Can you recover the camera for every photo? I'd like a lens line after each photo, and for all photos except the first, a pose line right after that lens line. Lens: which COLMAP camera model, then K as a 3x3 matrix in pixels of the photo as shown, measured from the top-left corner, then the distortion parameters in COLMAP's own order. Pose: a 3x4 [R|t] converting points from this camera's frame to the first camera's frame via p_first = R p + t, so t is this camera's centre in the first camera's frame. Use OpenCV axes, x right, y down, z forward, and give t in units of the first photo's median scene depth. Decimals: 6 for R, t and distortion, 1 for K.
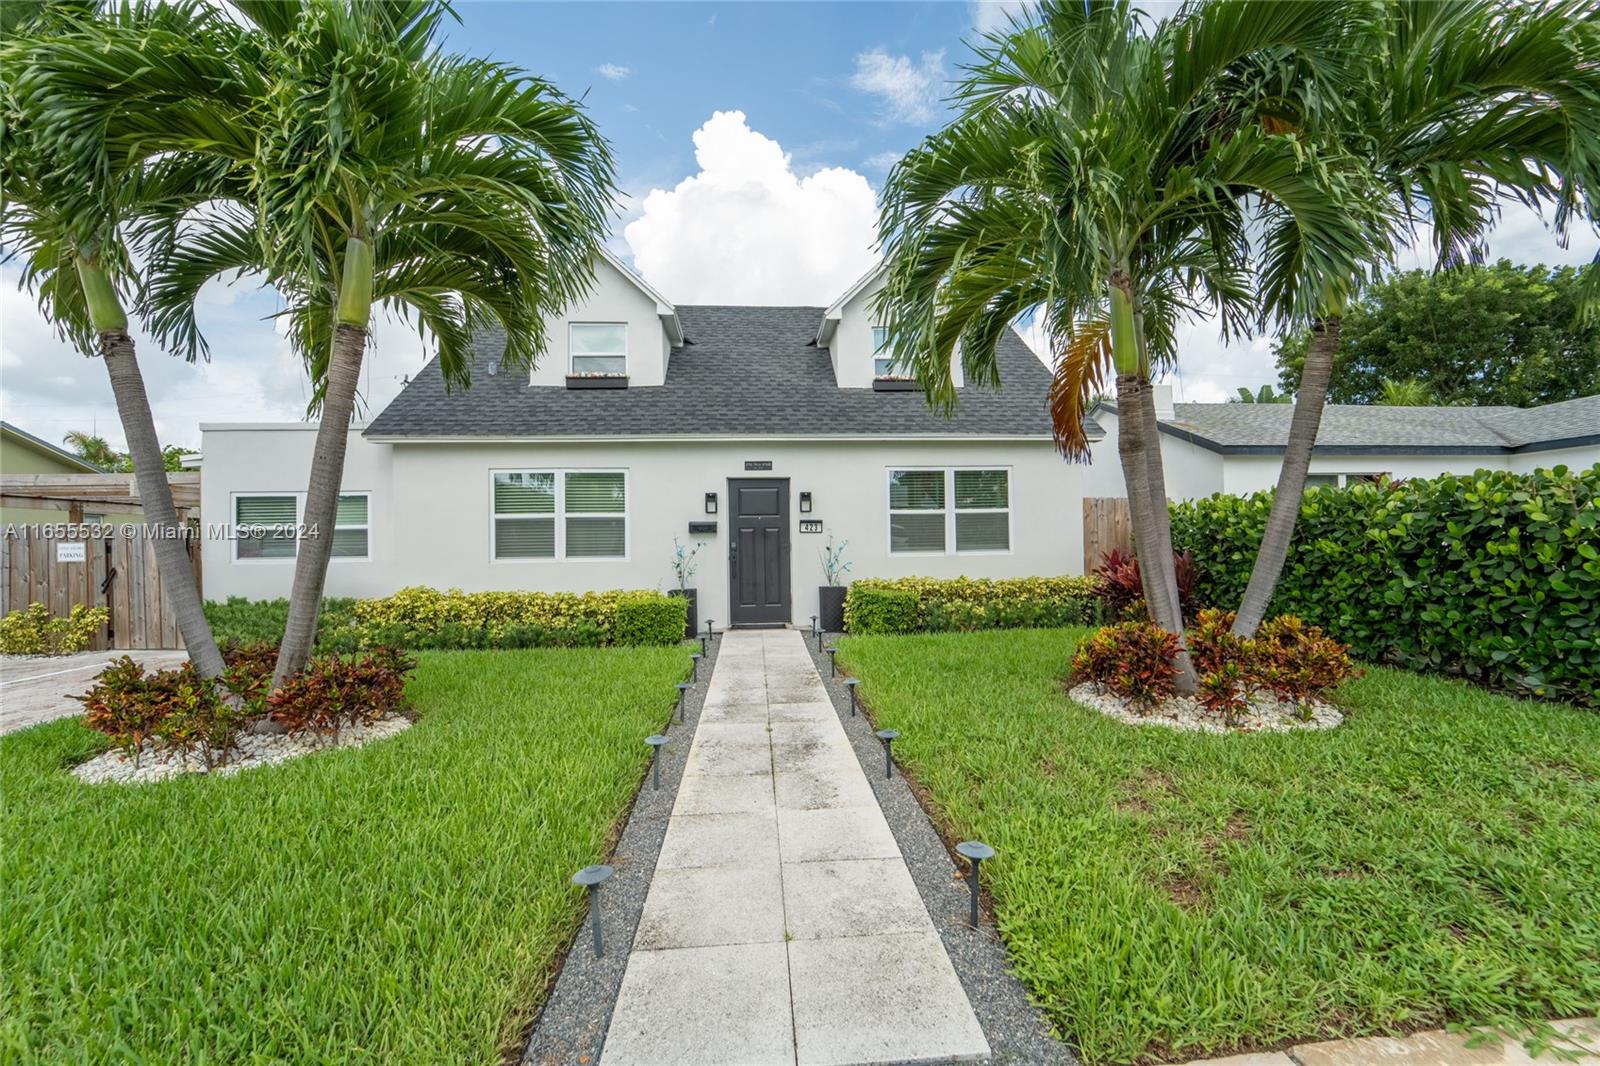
lens RADIAL K [[646.4, 0, 803.6], [0, 646.4, 517.4], [0, 0, 1]] dist [-0.001495, -0.000237]
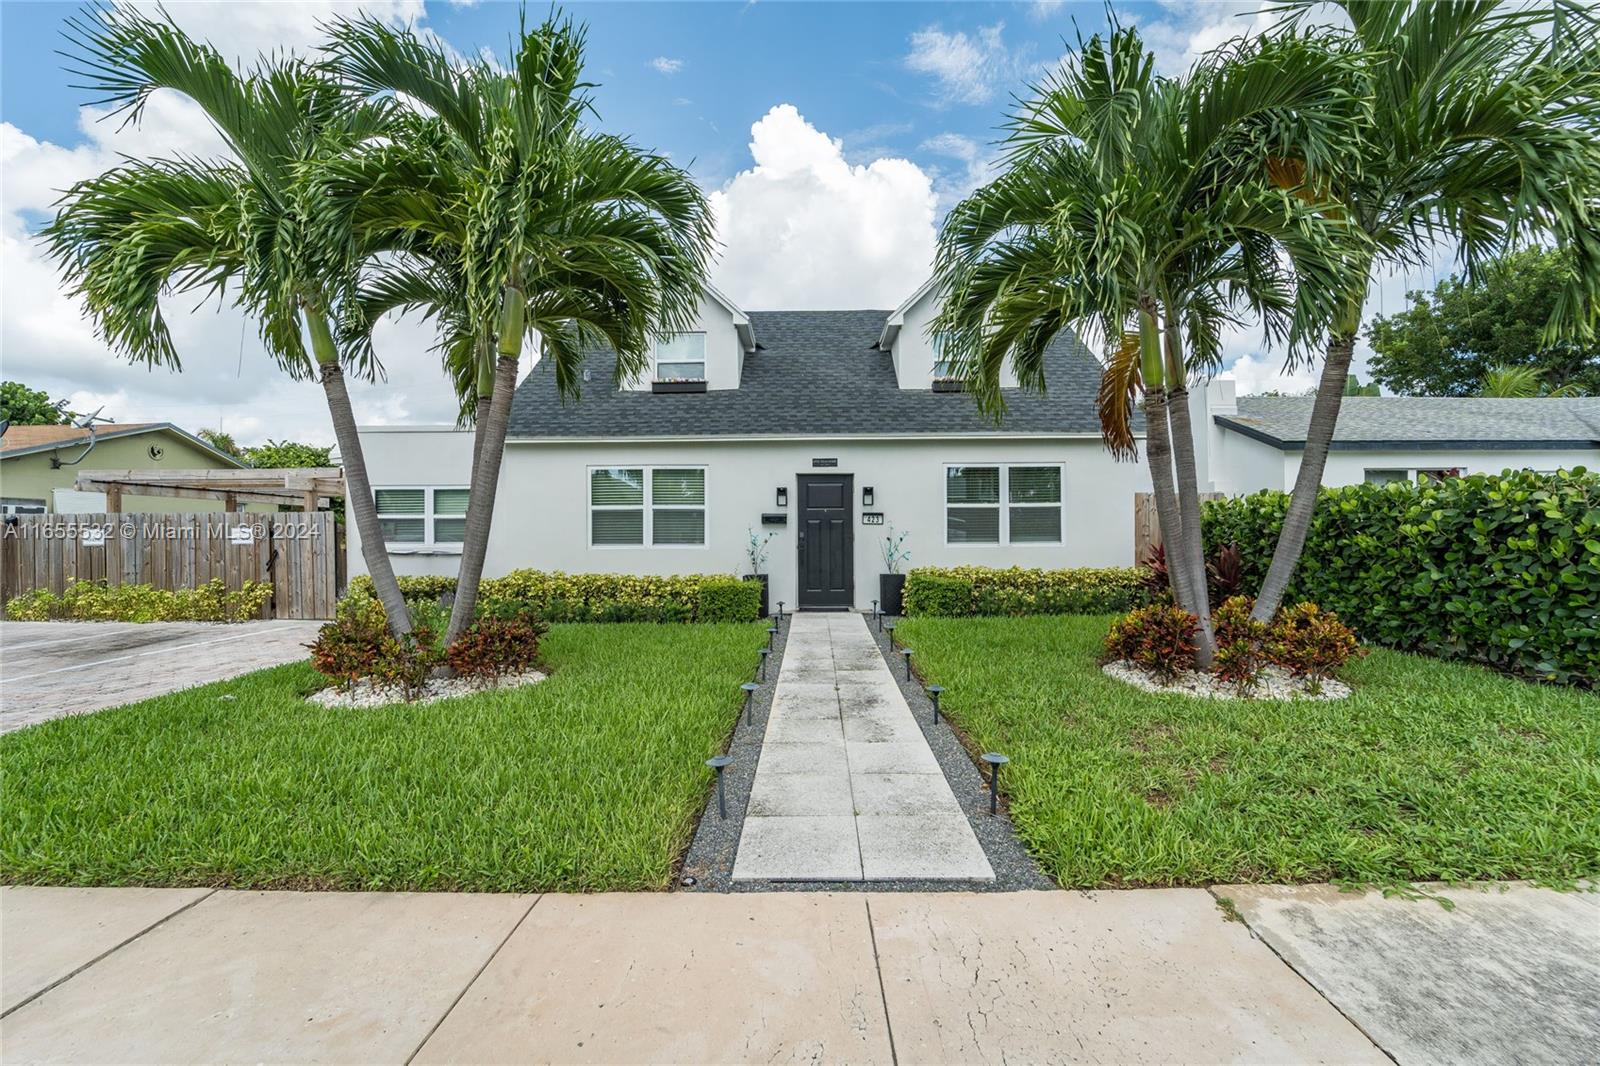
lens RADIAL K [[637.9, 0, 800.0], [0, 637.9, 533.0], [0, 0, 1]] dist [-0.009155, -0.000129]
pose [[0.994929, 0.008956, -0.100181, -0.004698], [-0.005201, 0.999276, 0.037683, -0.002561], [0.100446, -0.036971, 0.994255, -0.137592]]
